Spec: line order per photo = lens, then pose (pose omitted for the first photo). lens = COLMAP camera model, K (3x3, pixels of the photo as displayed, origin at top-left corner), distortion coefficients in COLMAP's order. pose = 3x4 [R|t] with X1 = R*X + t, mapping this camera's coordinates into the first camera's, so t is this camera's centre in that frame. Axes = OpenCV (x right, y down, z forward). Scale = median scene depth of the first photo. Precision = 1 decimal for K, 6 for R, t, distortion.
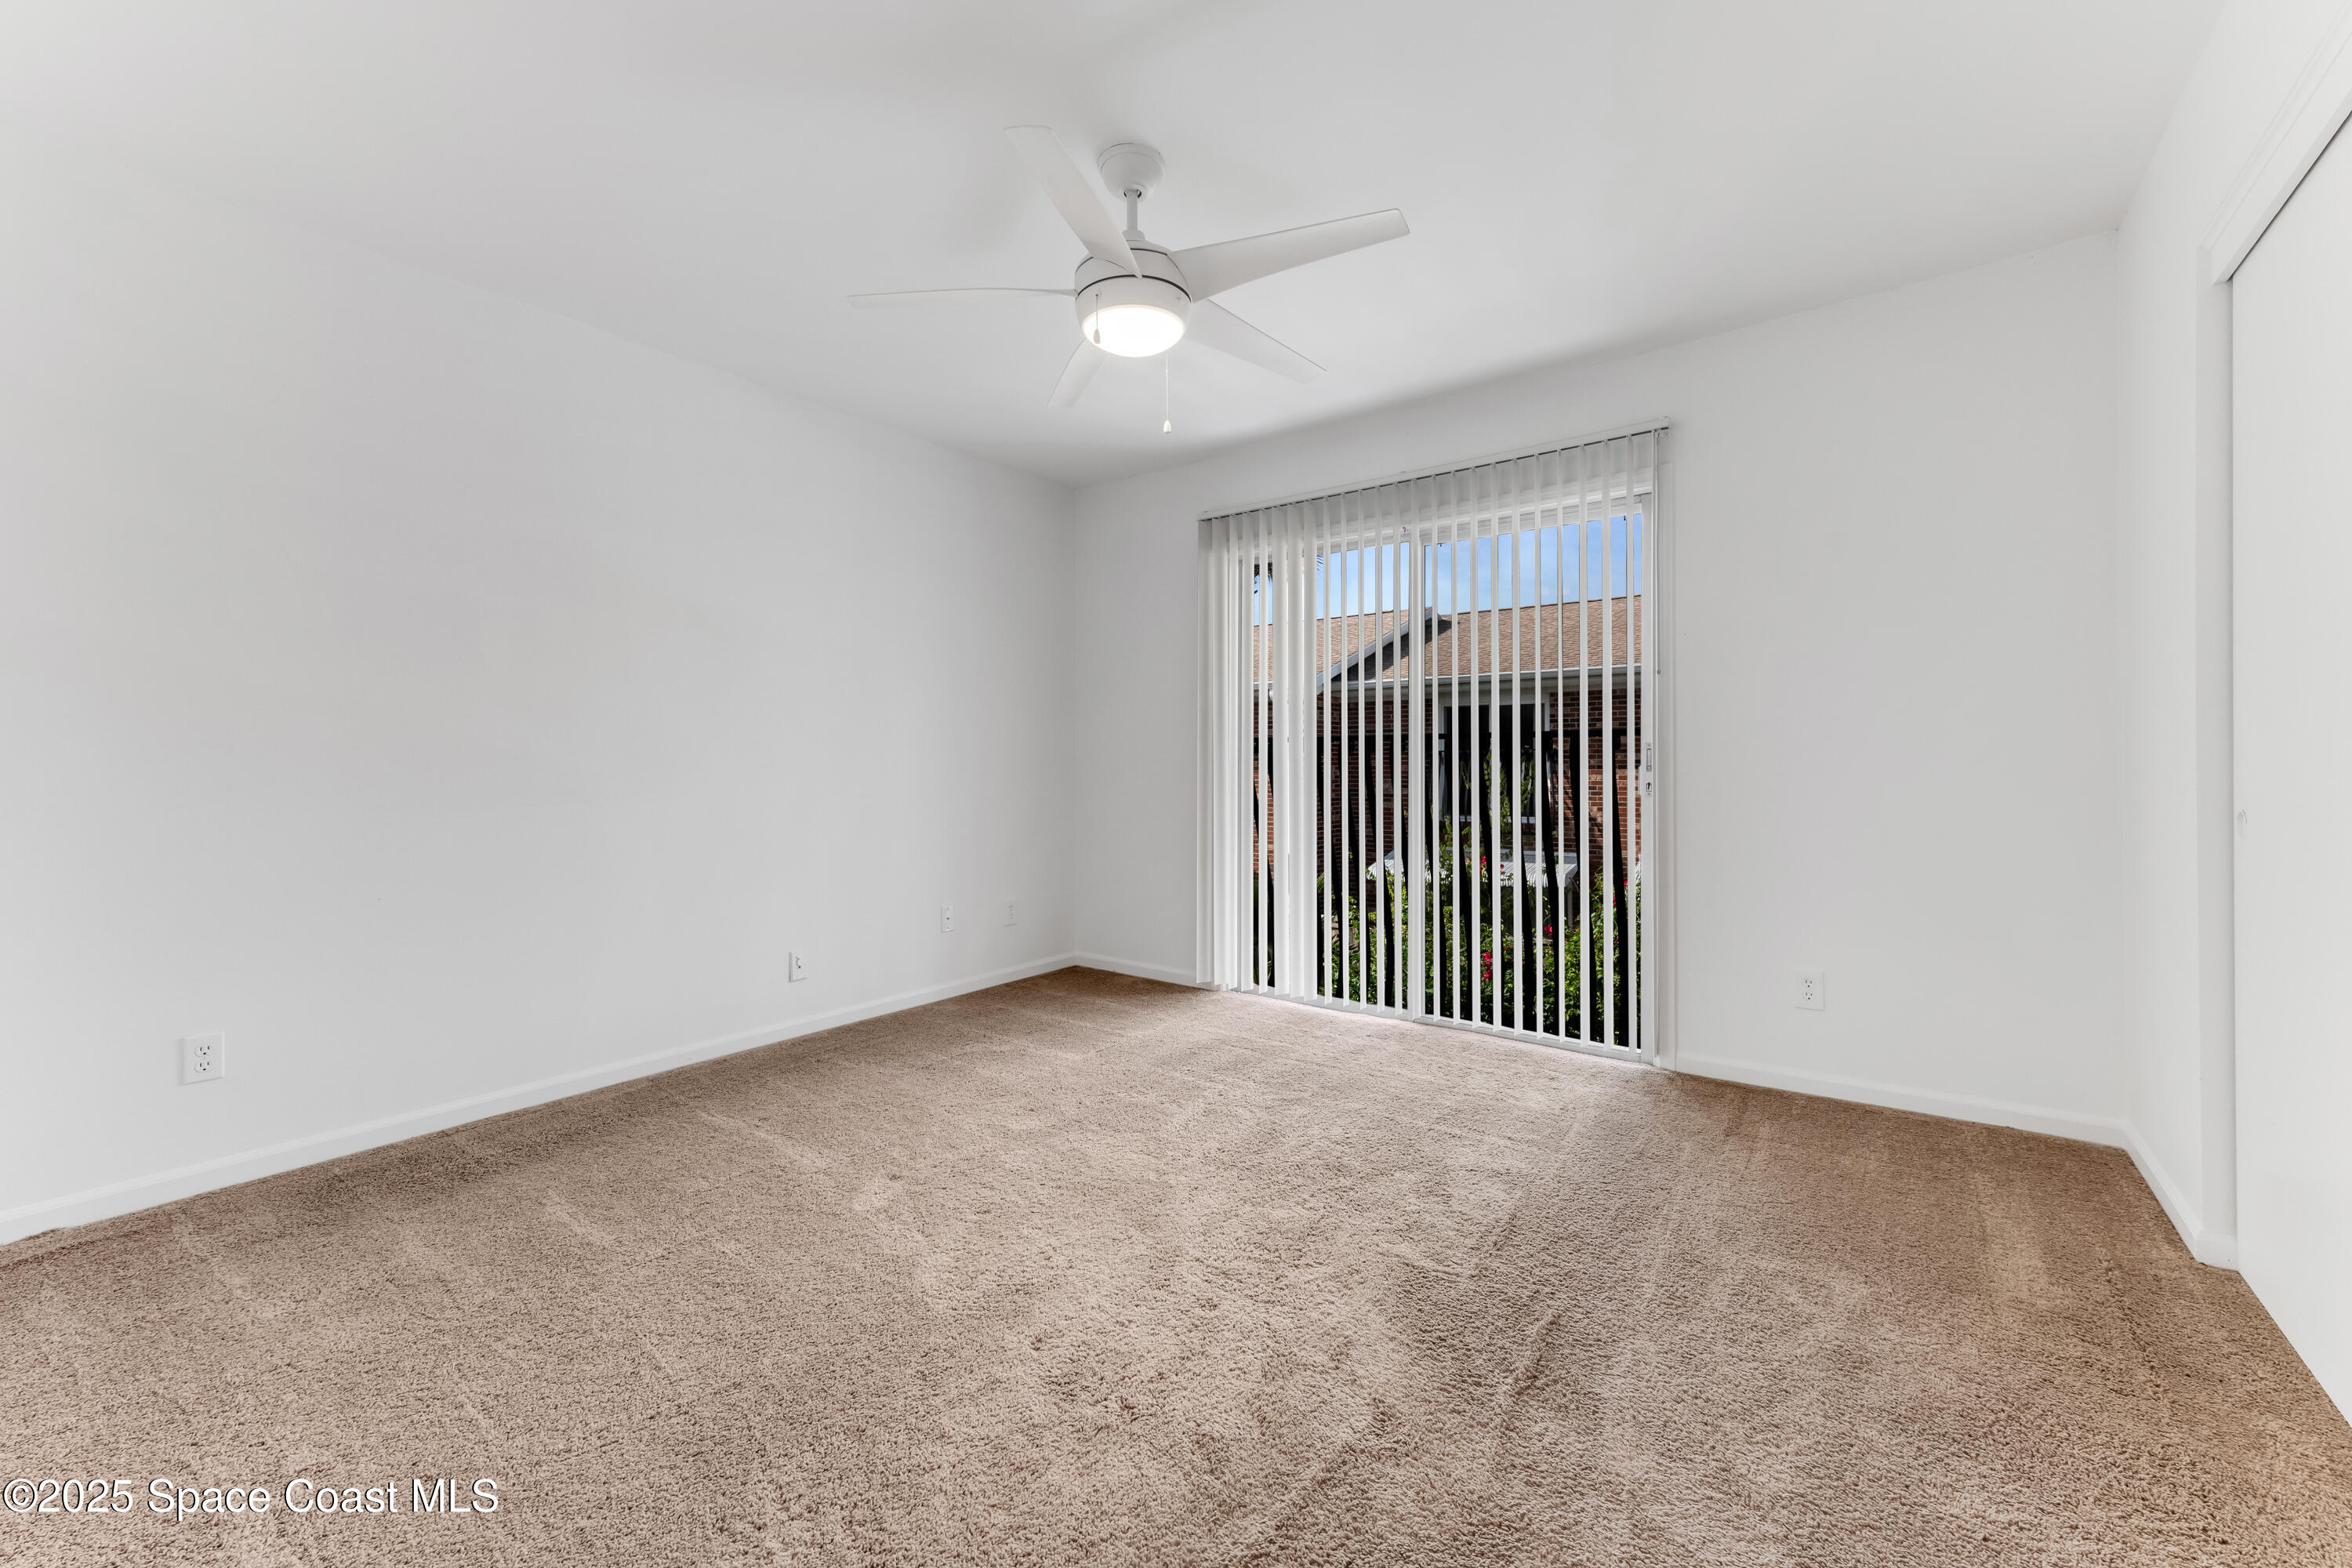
lens RADIAL K [[931.5, 0, 1167.8], [0, 931.5, 749.7], [0, 0, 1]] dist [0.001706, -0.000010]
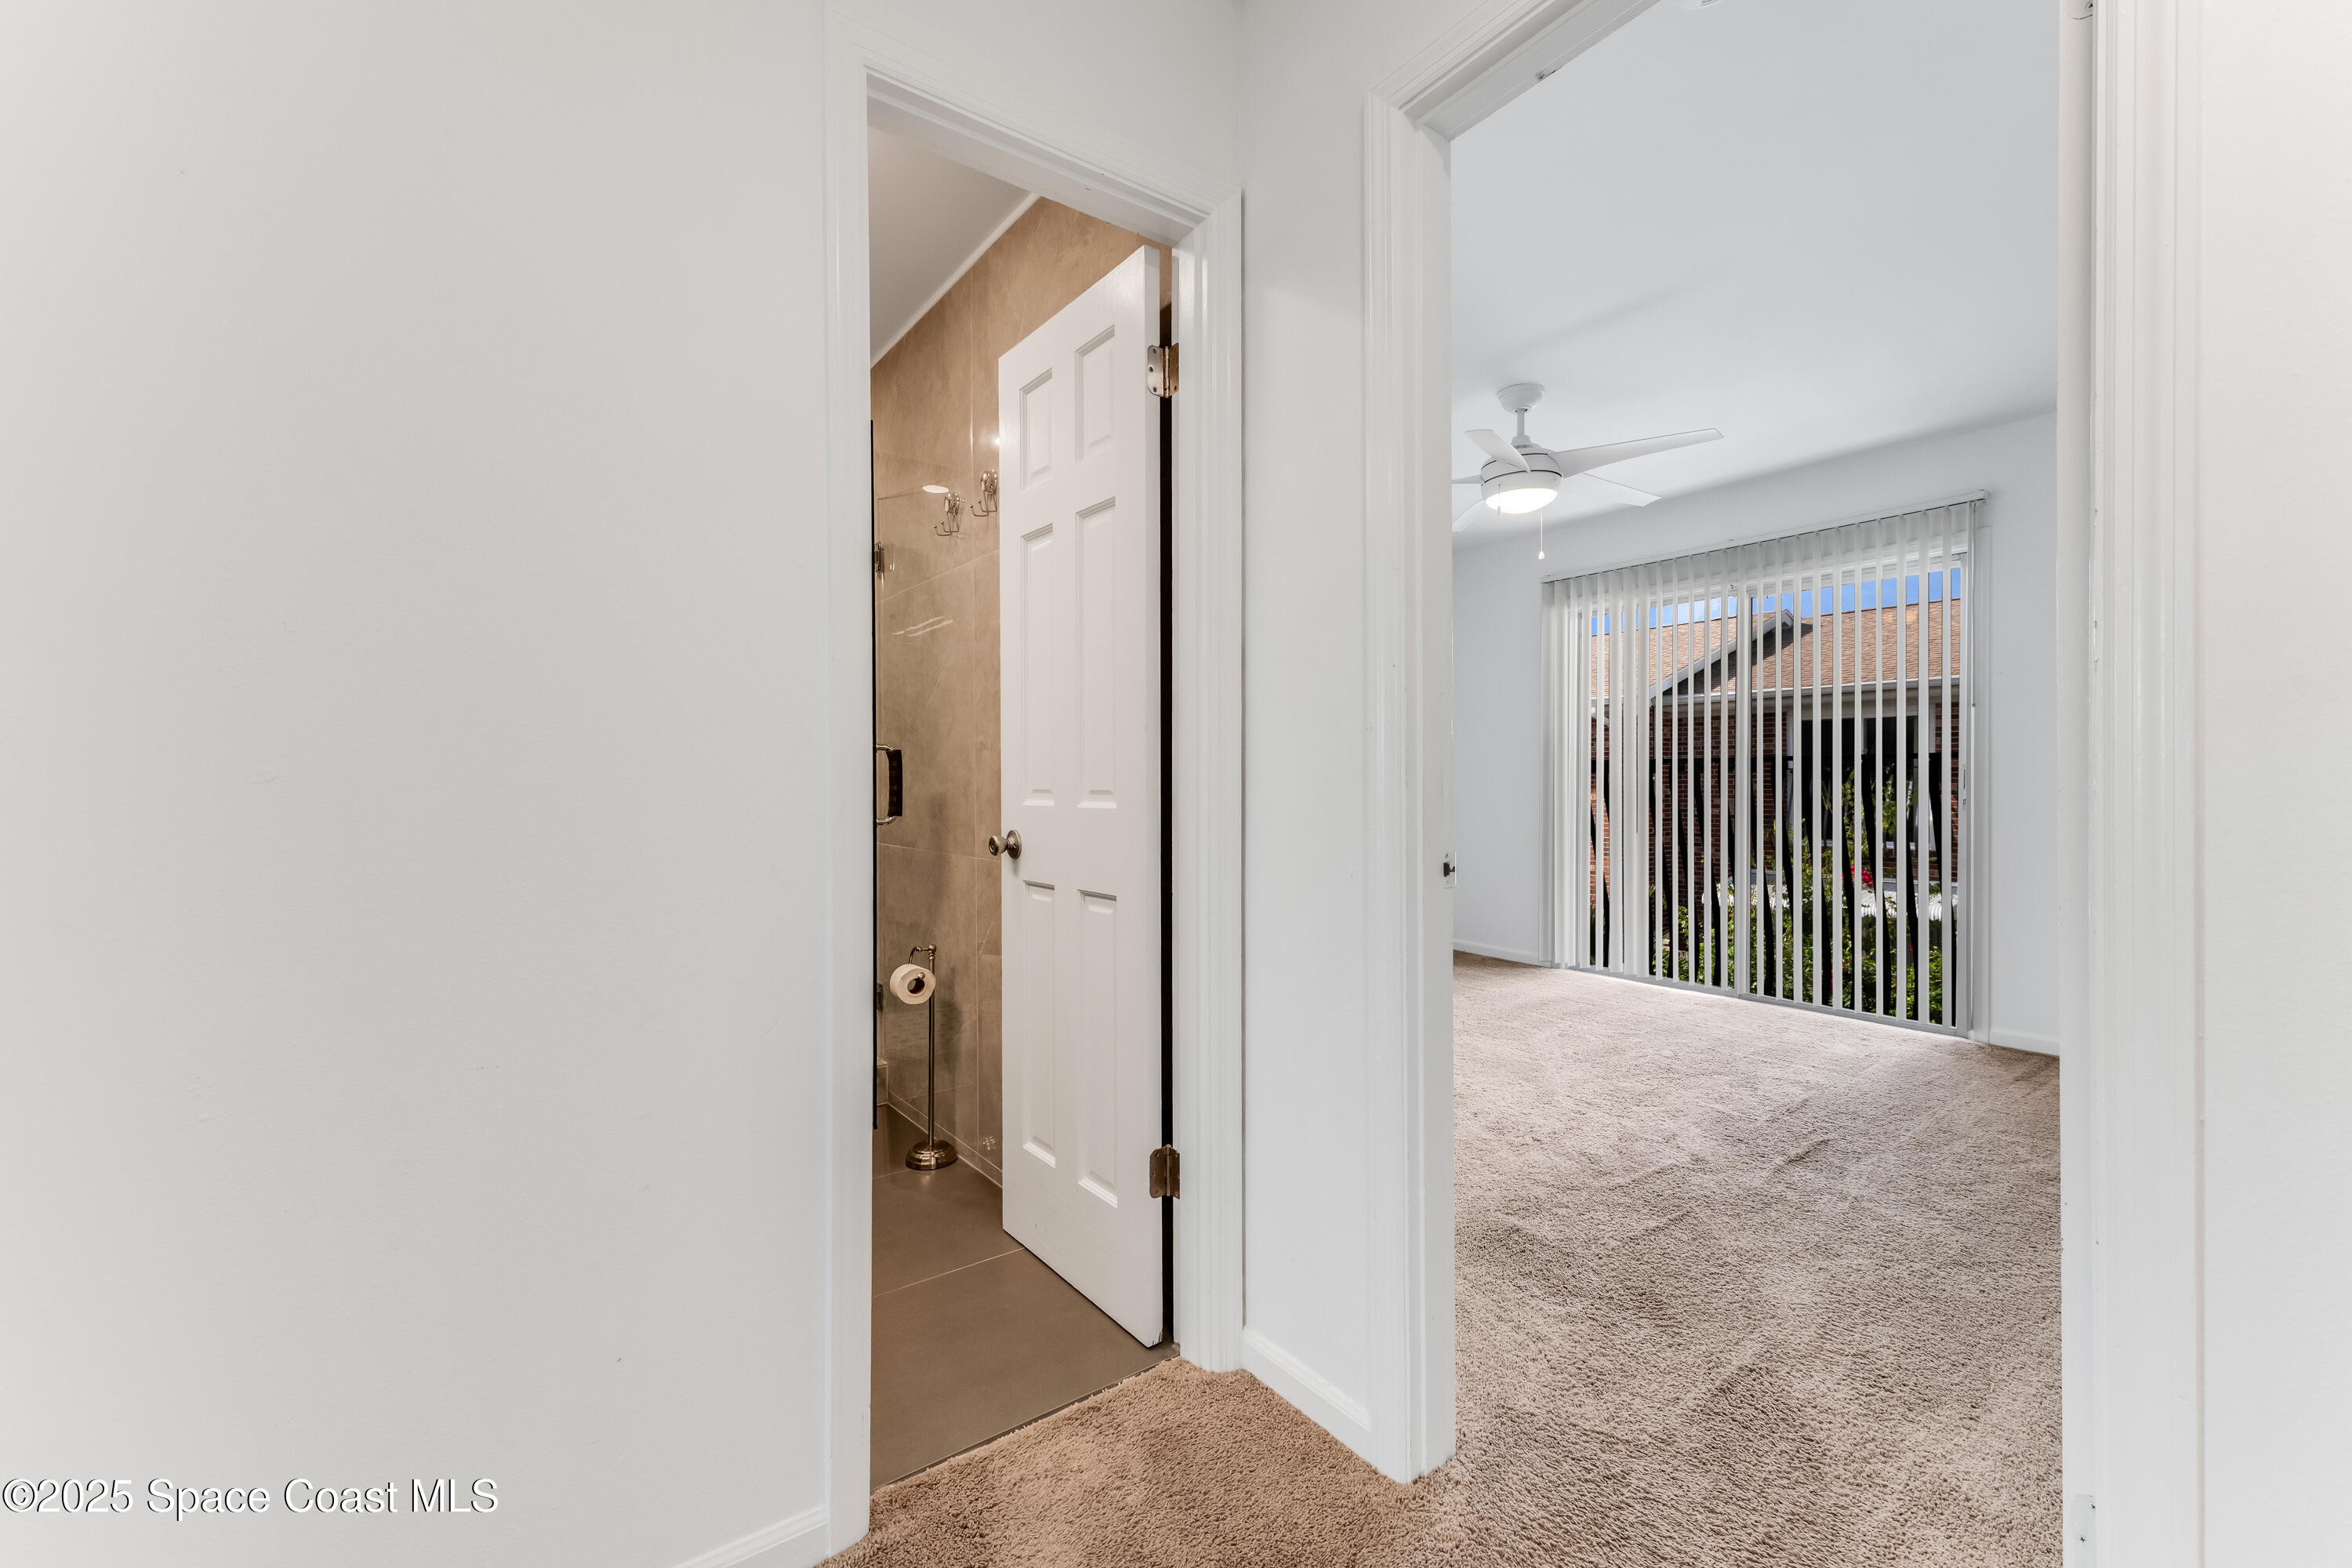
lens RADIAL K [[967.7, 0, 1165.8], [0, 967.7, 777.1], [0, 0, 1]] dist [0.017091, -0.000049]
pose [[0.956120, 0.001039, -0.292973, -0.081660], [0.002282, 0.999937, 0.010993, -0.007429], [0.292966, -0.011179, 0.956058, -0.453211]]
